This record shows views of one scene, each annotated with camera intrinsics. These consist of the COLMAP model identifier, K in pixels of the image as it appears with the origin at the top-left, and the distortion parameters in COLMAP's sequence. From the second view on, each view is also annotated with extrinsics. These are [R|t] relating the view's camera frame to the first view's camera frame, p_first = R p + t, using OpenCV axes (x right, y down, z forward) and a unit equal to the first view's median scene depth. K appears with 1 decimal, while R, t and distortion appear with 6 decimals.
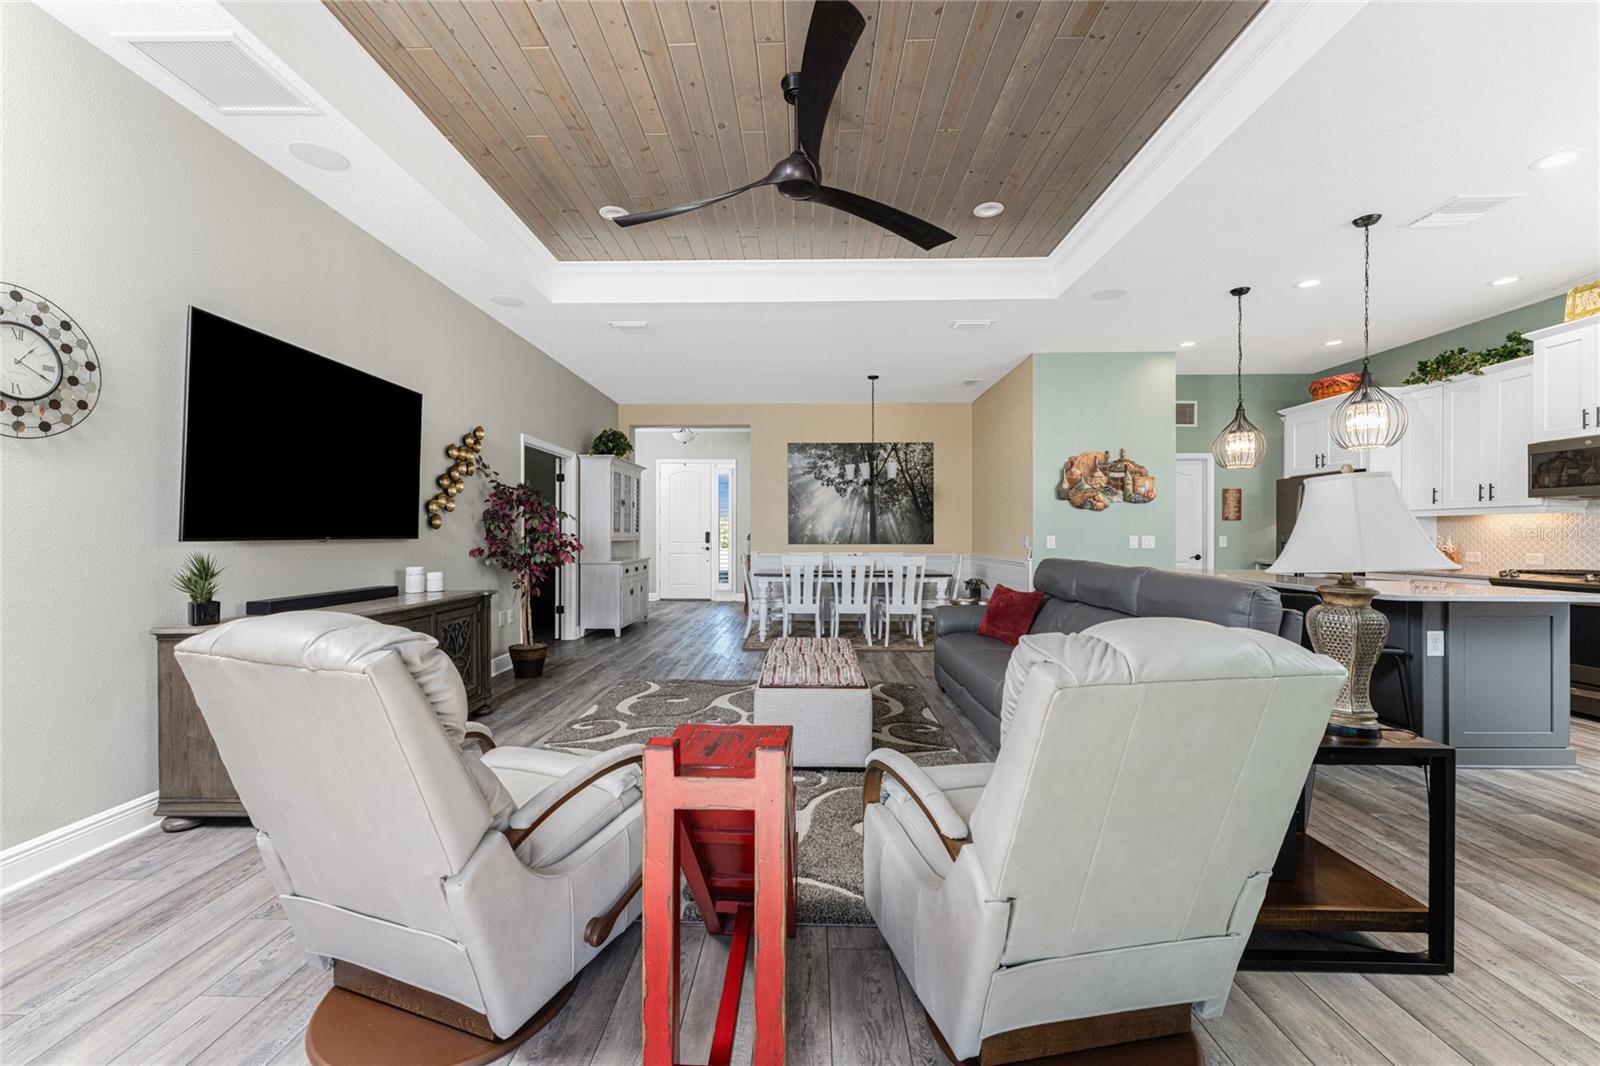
lens RADIAL K [[662.2, 0, 780.1], [0, 662.2, 533.2], [0, 0, 1]] dist [-0.001106, -0.000026]
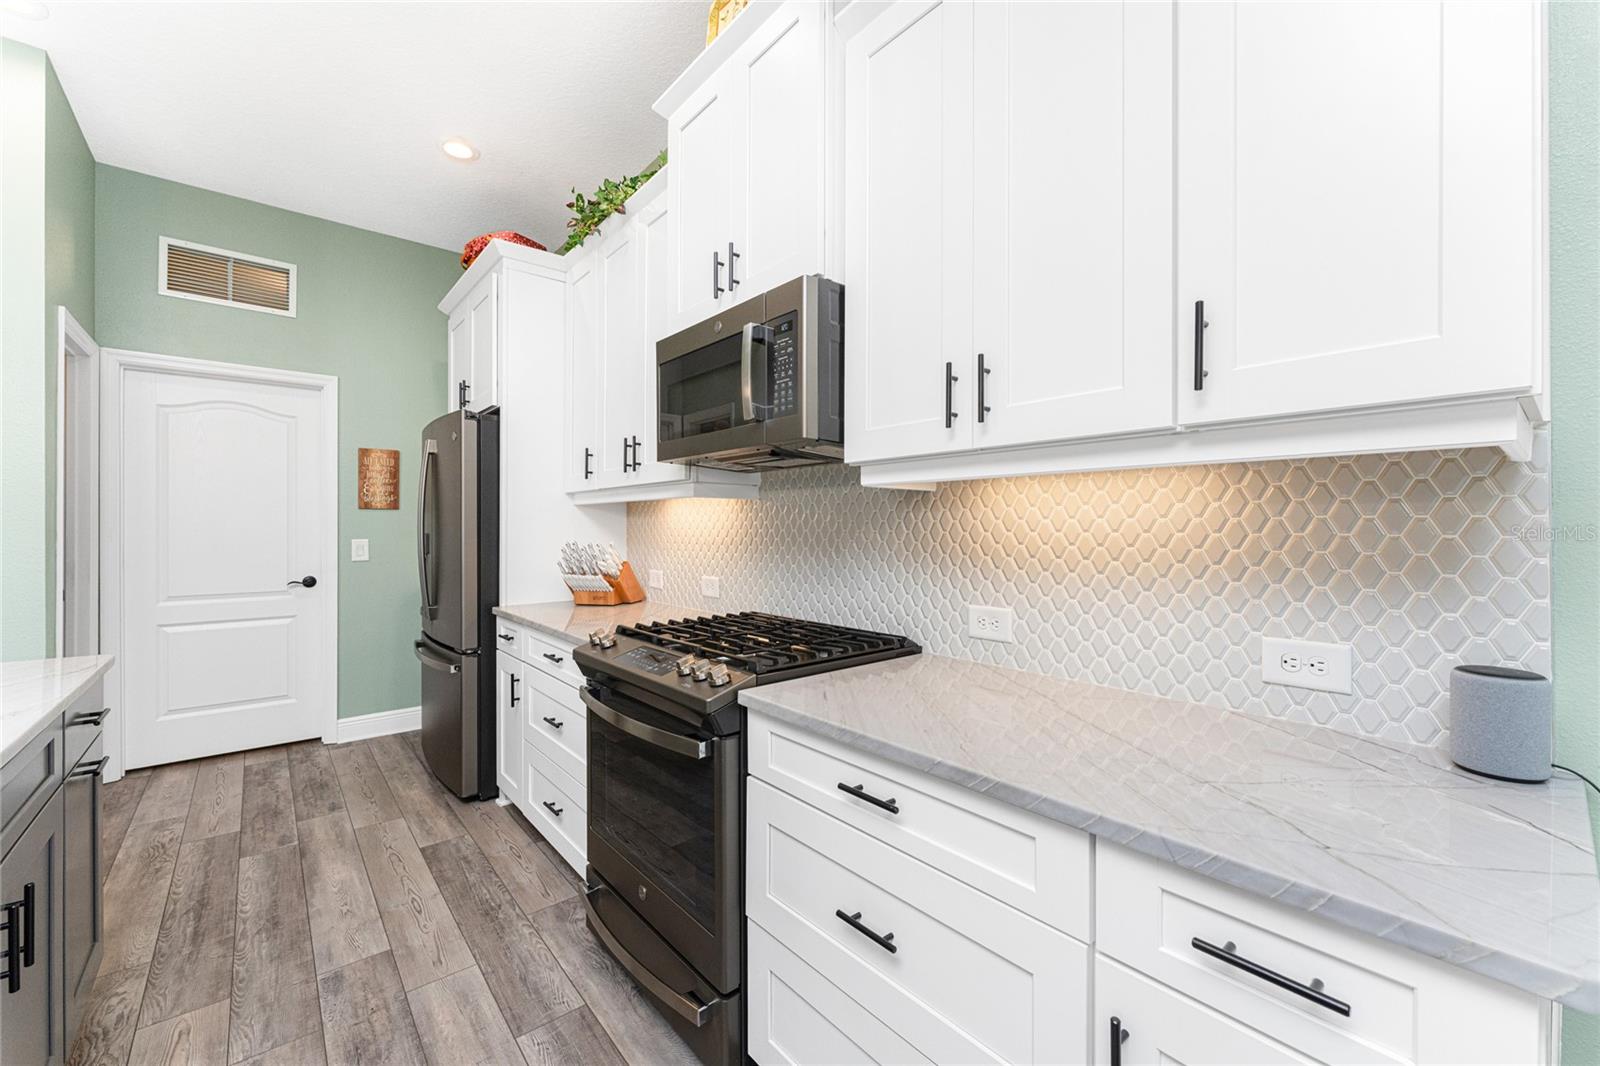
lens RADIAL K [[653.0, 0, 806.0], [0, 653.0, 526.8], [0, 0, 1]] dist [0.002475, 0.000349]
pose [[0.736723, -0.001125, 0.676193, 0.668436], [-0.000233, 0.999998, 0.001918, -0.007617], [-0.676194, -0.001570, 0.736722, 0.445859]]
